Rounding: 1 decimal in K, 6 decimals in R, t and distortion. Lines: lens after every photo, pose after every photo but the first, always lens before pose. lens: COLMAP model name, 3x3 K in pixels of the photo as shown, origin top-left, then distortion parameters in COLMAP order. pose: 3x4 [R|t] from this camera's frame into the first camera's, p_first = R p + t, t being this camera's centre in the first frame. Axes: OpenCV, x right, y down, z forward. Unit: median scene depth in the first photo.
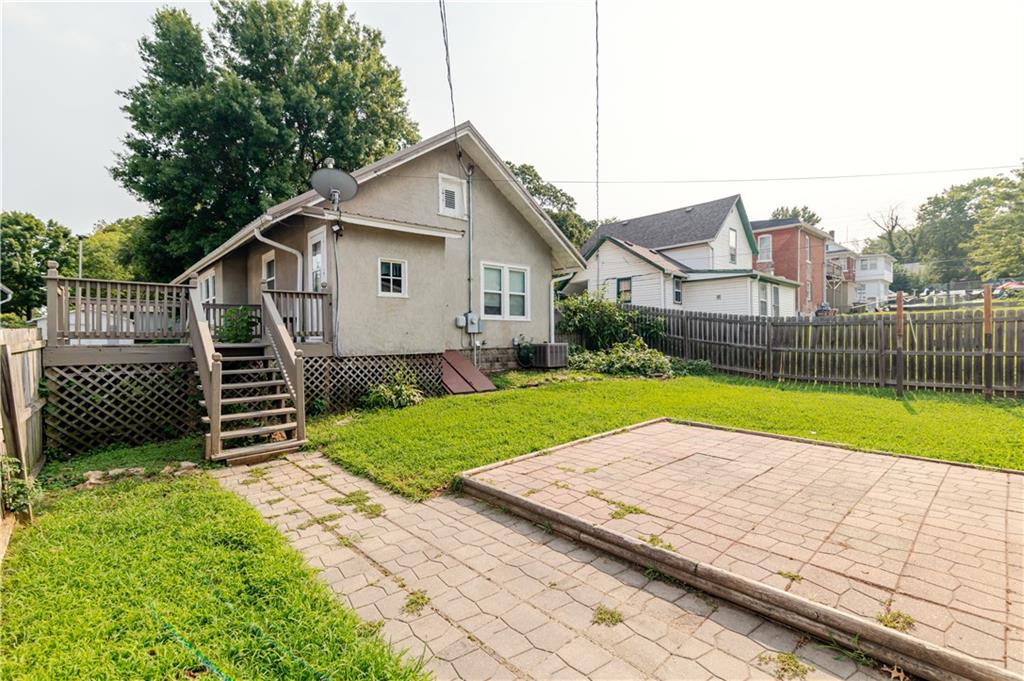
lens RADIAL K [[459.6, 0, 512.3], [0, 459.6, 339.3], [0, 0, 1]] dist [0.021461, -0.001934]
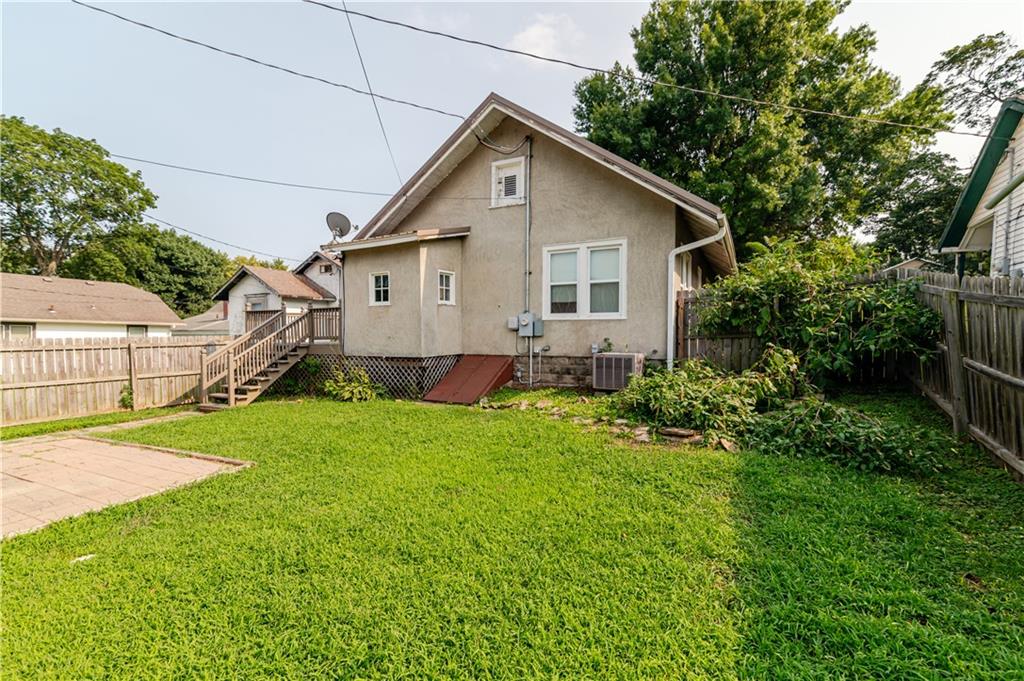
lens RADIAL K [[459.6, 0, 512.1], [0, 459.6, 342.6], [0, 0, 1]] dist [0.021461, -0.001934]
pose [[0.351415, 0.021761, -0.935967, 0.680297], [-0.007256, 0.999763, 0.020520, -0.019763], [0.936192, -0.000420, 0.351490, 0.670075]]
